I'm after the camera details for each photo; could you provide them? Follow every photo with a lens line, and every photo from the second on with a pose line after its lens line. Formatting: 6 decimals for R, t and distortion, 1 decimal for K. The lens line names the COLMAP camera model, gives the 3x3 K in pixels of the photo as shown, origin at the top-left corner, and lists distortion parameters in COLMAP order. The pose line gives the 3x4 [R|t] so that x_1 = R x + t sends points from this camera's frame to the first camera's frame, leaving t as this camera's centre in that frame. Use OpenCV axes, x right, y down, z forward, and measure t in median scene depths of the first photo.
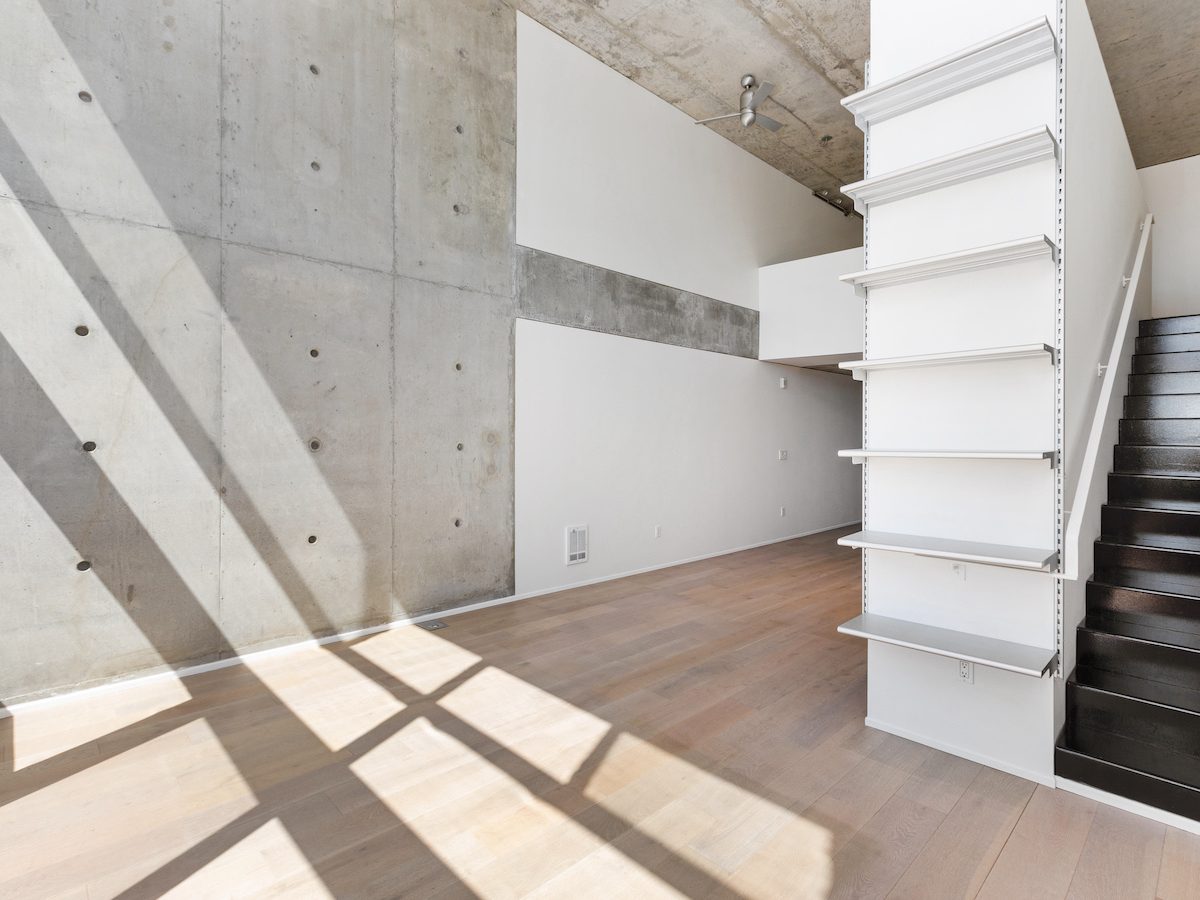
lens RADIAL K [[597.1, 0, 650.8], [0, 597.1, 432.3], [0, 0, 1]] dist [0.001642, 0.001117]
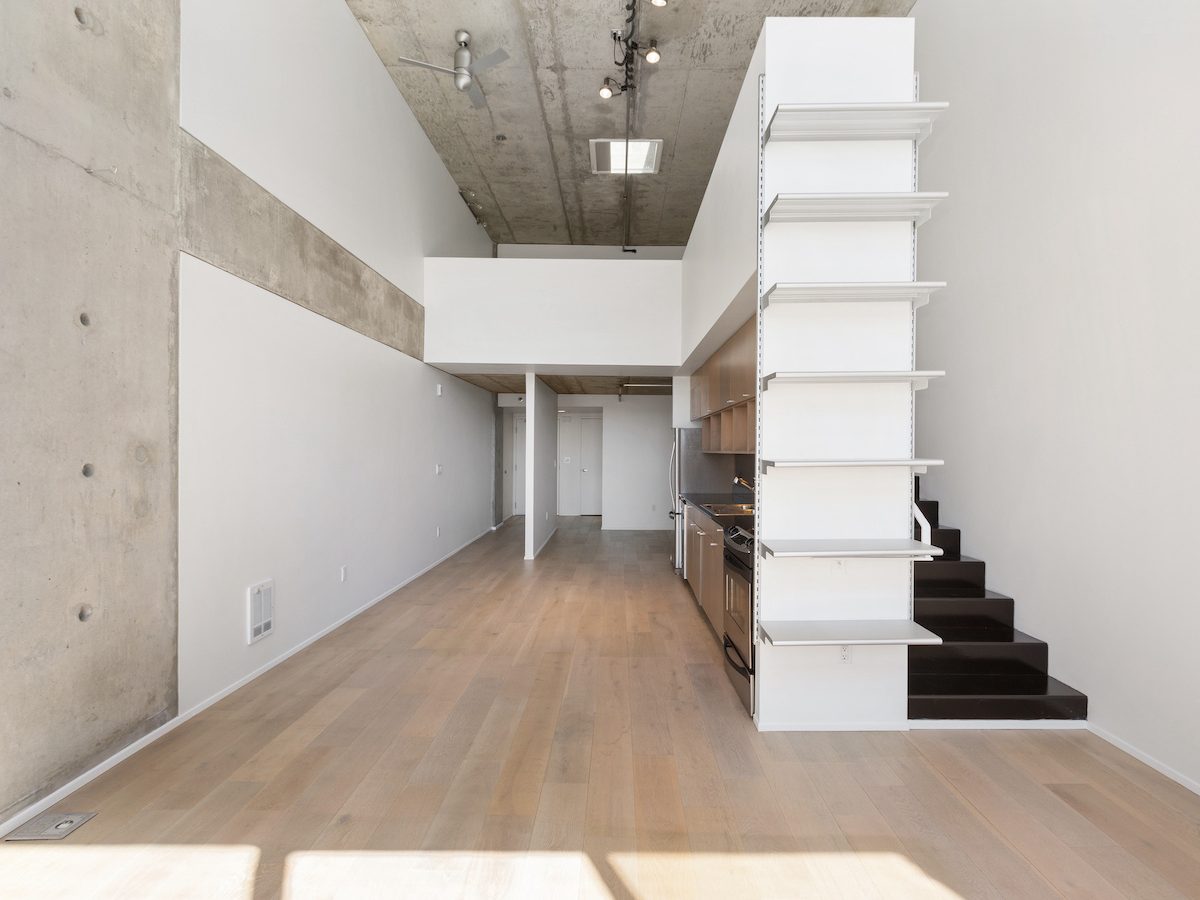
lens RADIAL K [[581.0, 0, 600.0], [0, 581.0, 450.0], [0, 0, 1]] dist [0.002384, 0.000219]
pose [[0.731051, -0.004956, 0.682305, -0.316152], [-0.000302, 0.999971, 0.007587, 0.002371], [-0.682323, -0.005753, 0.731028, 0.287938]]
